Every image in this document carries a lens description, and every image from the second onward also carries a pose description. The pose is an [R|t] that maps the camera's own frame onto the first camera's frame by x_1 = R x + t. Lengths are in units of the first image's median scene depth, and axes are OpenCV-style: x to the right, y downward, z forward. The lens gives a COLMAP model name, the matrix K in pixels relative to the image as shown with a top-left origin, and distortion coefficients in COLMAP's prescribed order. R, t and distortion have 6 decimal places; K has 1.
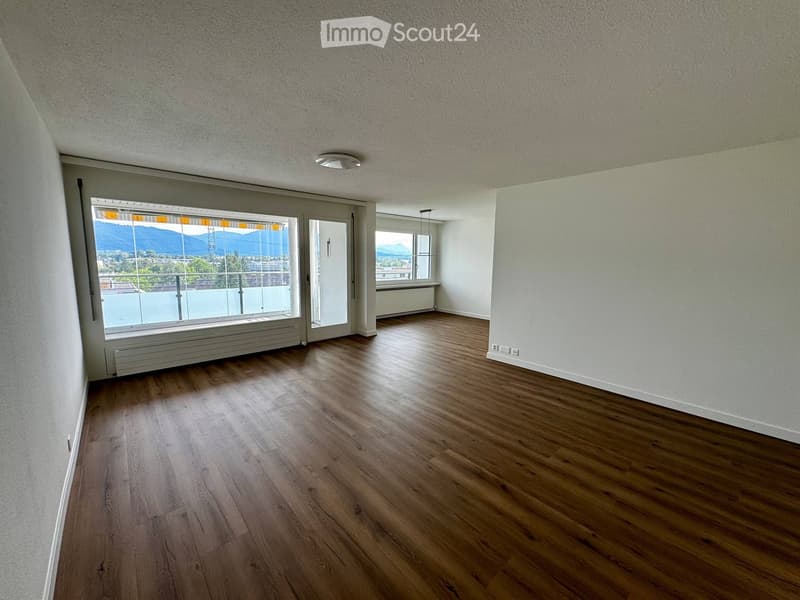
lens RADIAL K [[320.6, 0, 400.0], [0, 320.6, 300.0], [0, 0, 1]] dist [-0.000274, 0.000075]
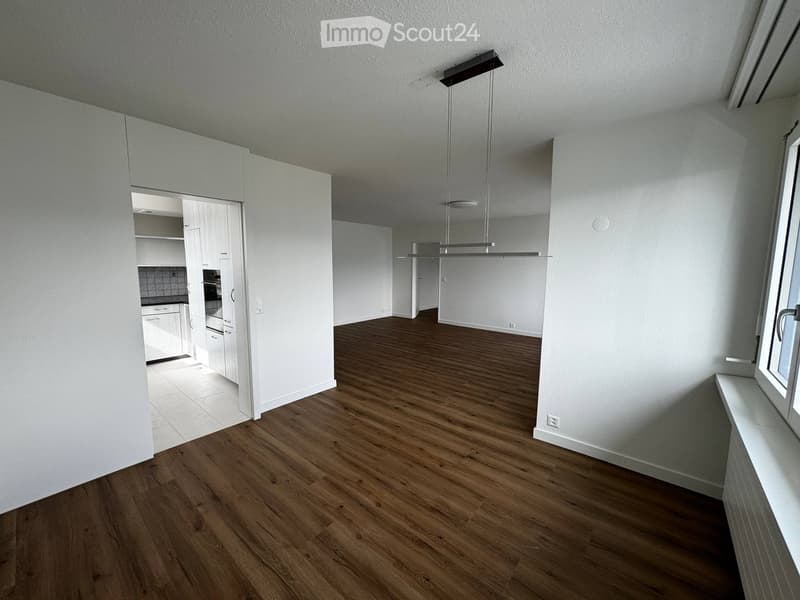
lens RADIAL K [[320.6, 0, 400.0], [0, 320.6, 300.0], [0, 0, 1]] dist [-0.000274, 0.000075]
pose [[-0.989651, -0.006292, -0.143355, 0.232371], [-0.040847, 0.970059, 0.239408, -0.232973], [0.137556, 0.242786, -0.960278, 1.770195]]
